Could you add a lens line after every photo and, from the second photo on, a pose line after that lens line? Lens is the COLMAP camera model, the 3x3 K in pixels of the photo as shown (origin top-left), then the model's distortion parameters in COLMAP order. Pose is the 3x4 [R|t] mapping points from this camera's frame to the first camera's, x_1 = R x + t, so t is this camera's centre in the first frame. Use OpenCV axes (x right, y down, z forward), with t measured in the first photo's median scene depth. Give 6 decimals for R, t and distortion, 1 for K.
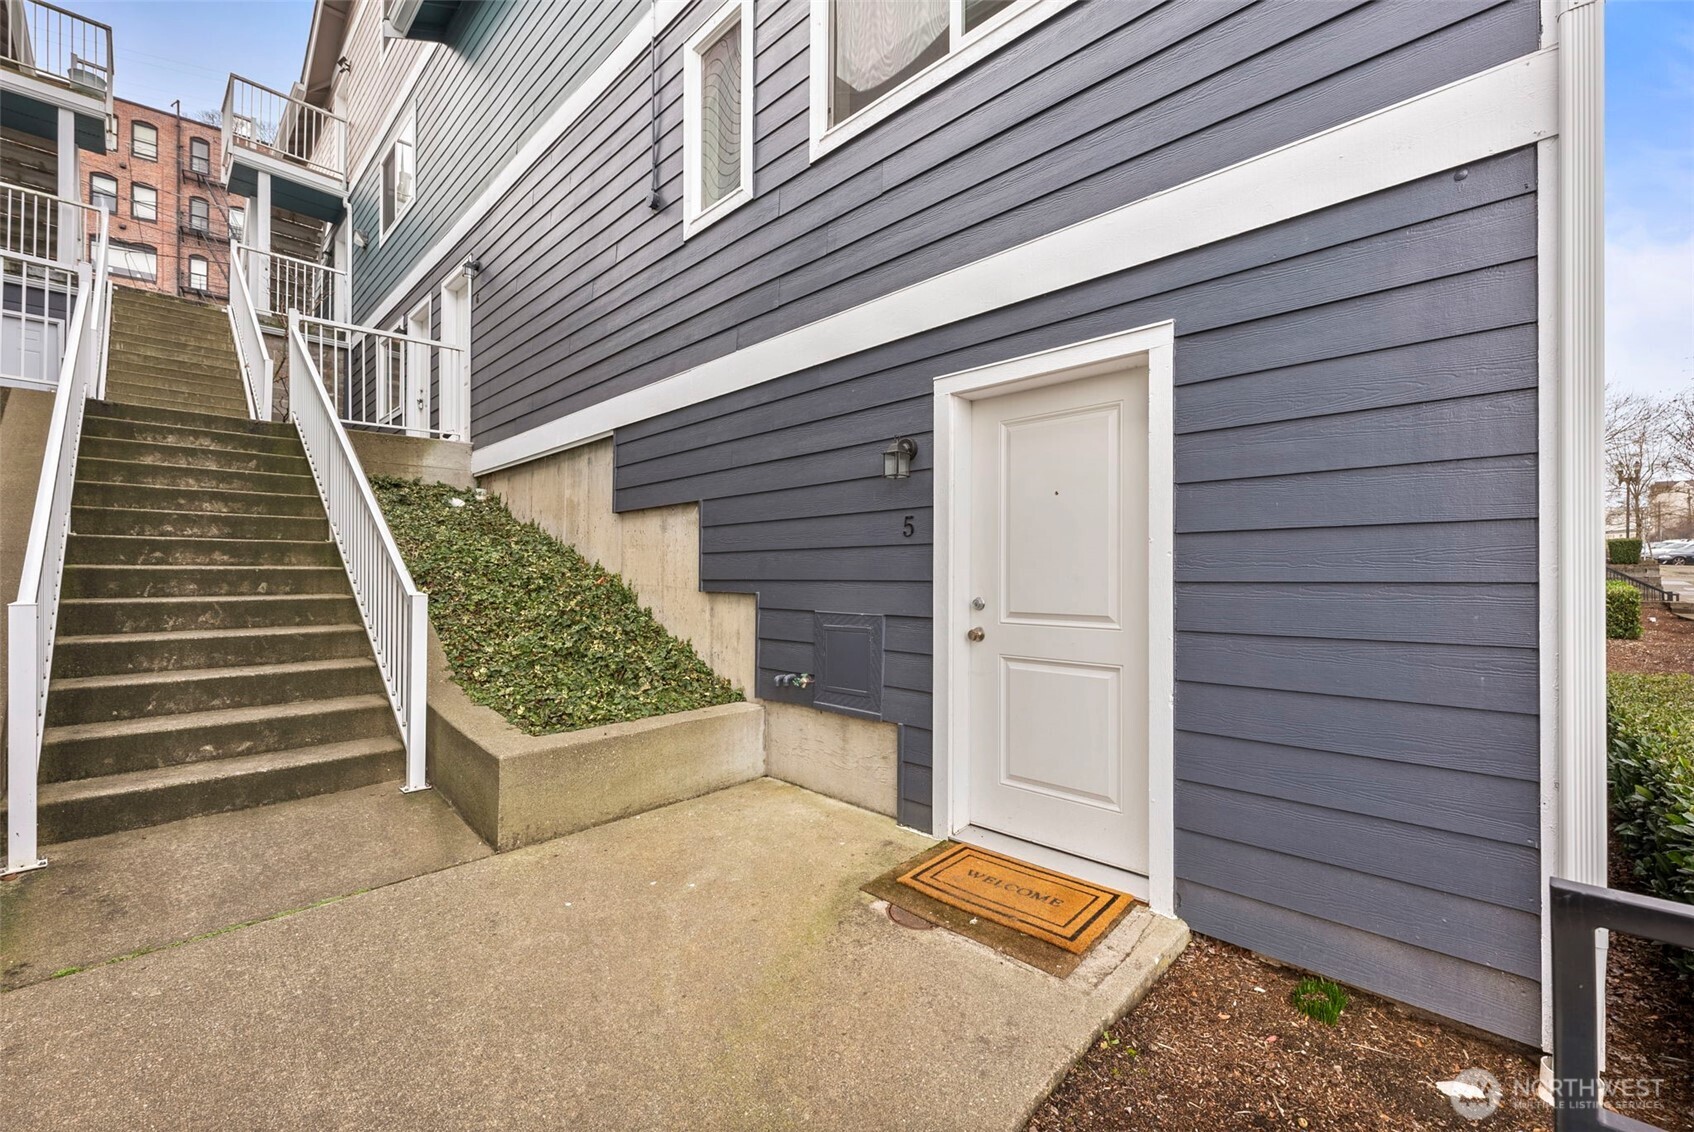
lens RADIAL K [[707.1, 0, 856.1], [0, 707.1, 568.9], [0, 0, 1]] dist [-0.002493, -0.000082]
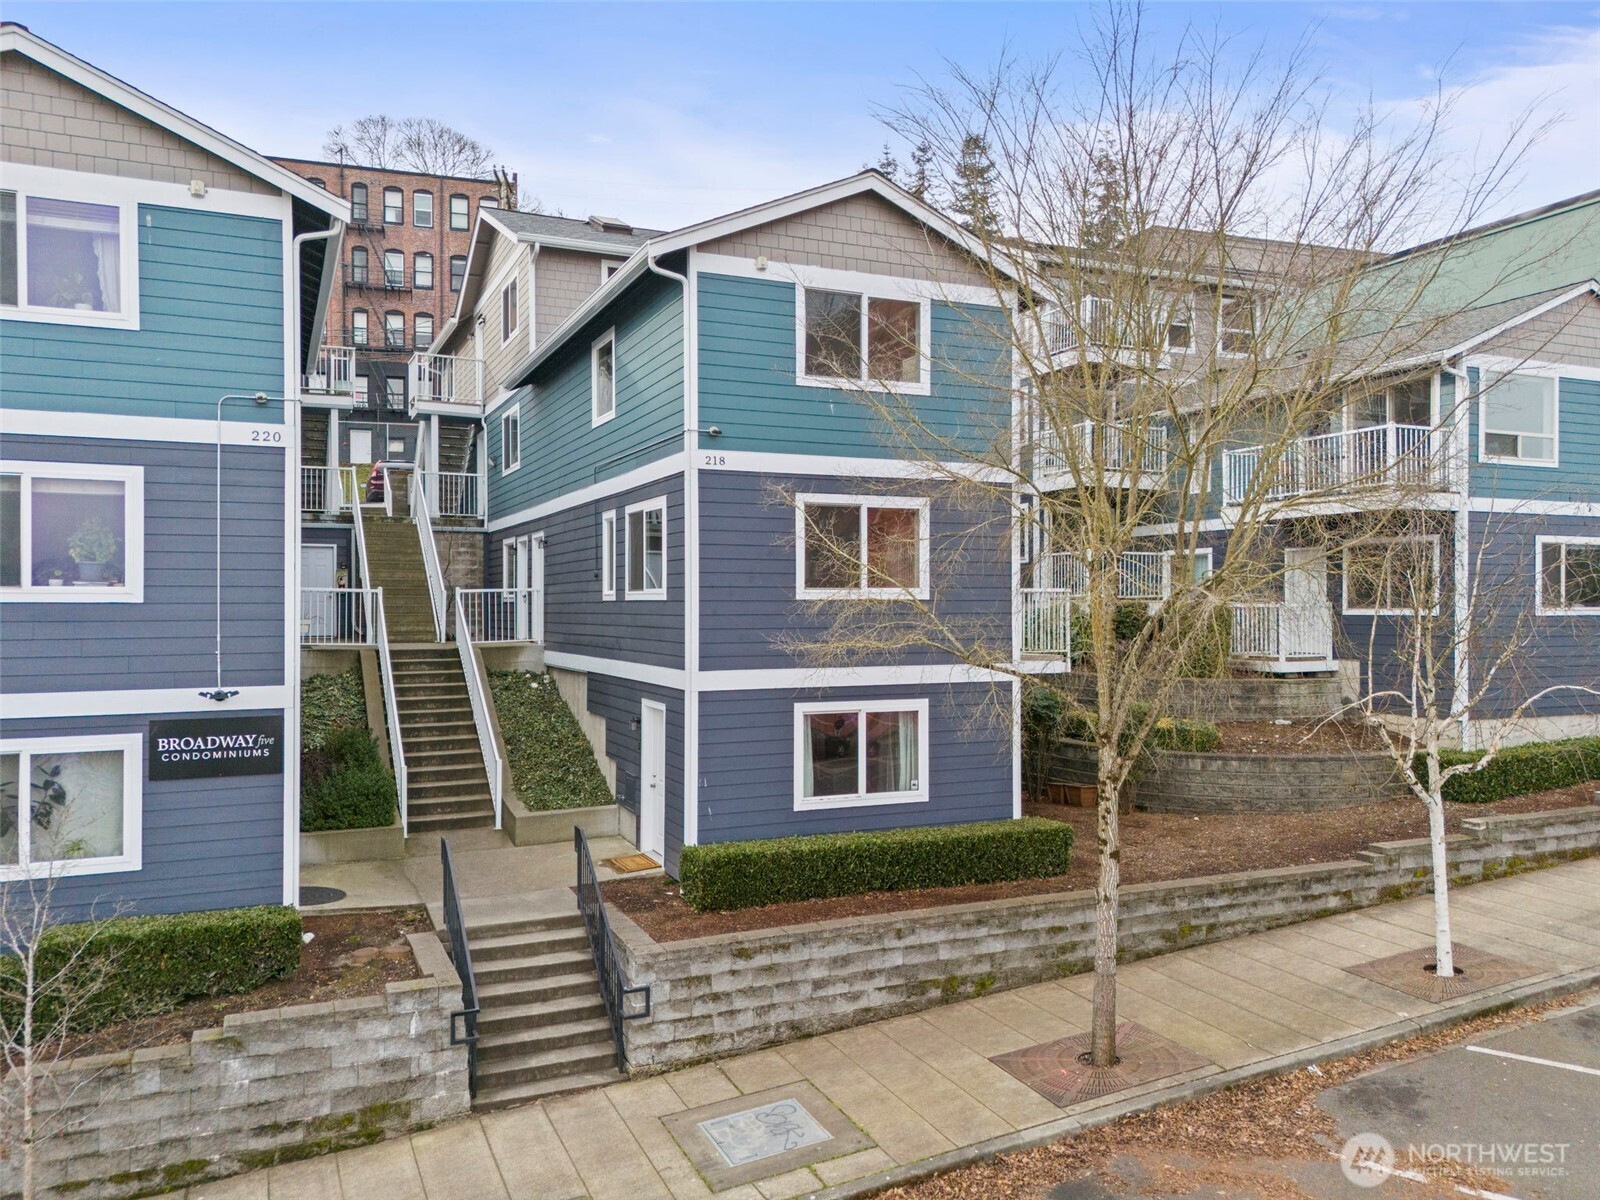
lens RADIAL K [[1191.8, 0, 808.6], [0, 1191.8, 599.3], [0, 0, 1]] dist [0.037628, -0.003191]
pose [[0.930796, -0.002235, -0.365533, 1.231108], [0.005082, 0.999964, 0.006827, -0.341134], [0.365505, -0.008213, 0.930773, -1.613488]]
